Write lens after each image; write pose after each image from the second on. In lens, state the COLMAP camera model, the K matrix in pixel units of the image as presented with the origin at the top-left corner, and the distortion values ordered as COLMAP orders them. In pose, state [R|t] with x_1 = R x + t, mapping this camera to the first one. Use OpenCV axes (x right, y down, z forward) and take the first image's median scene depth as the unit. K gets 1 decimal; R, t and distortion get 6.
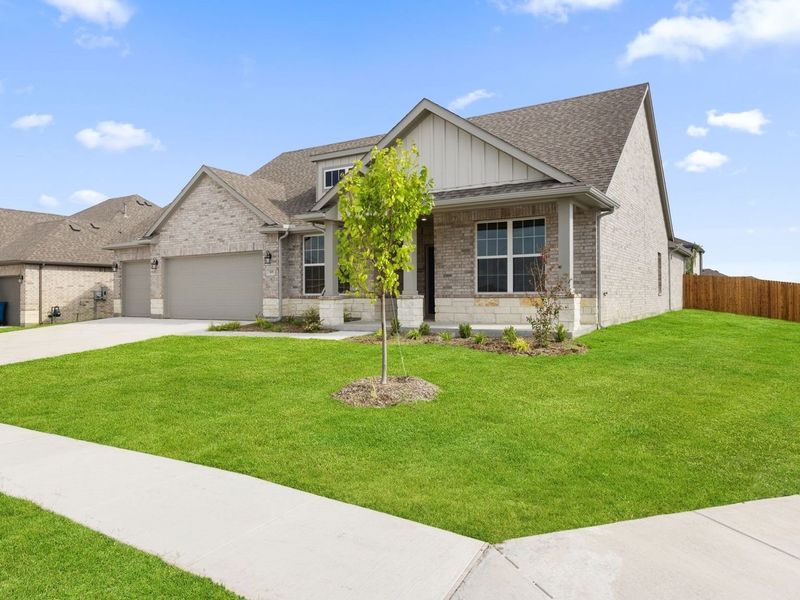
lens RADIAL K [[540.1, 0, 398.8], [0, 540.1, 295.3], [0, 0, 1]] dist [-0.012337, -0.000788]
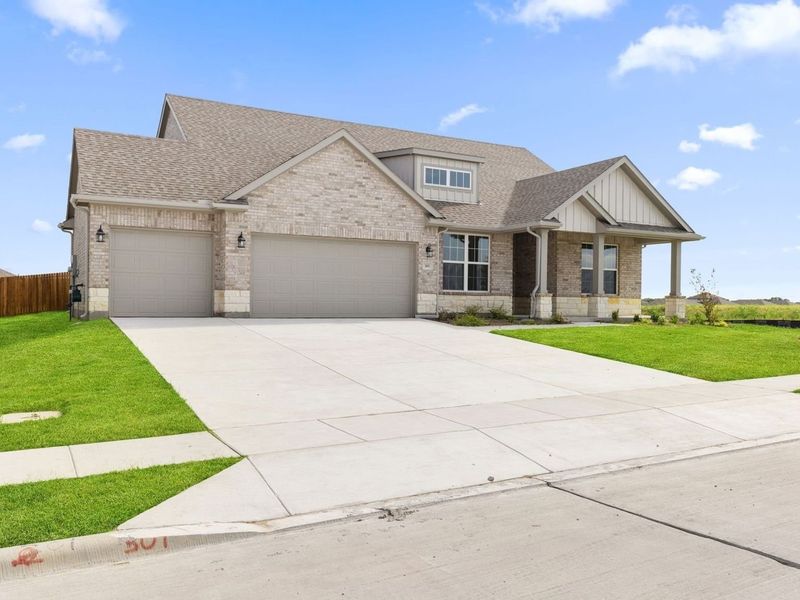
lens RADIAL K [[596.4, 0, 402.3], [0, 596.4, 302.1], [0, 0, 1]] dist [-0.022632, -0.000002]
pose [[0.543584, 0.010414, 0.839290, -1.153806], [-0.018151, 0.999835, -0.000650, 0.022268], [-0.839158, -0.014881, 0.543683, 0.464252]]
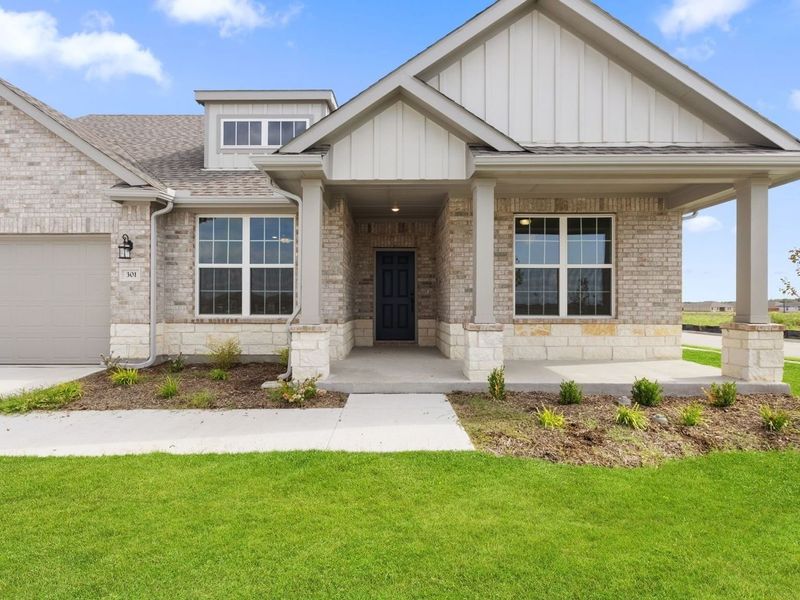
lens RADIAL K [[407.3, 0, 395.2], [0, 407.3, 303.0], [0, 0, 1]] dist [-0.001220, -0.001098]
pose [[0.866881, 0.009723, 0.498420, -0.211063], [-0.007488, 0.999951, -0.006483, -0.014387], [-0.498458, 0.001888, 0.866912, 0.518276]]
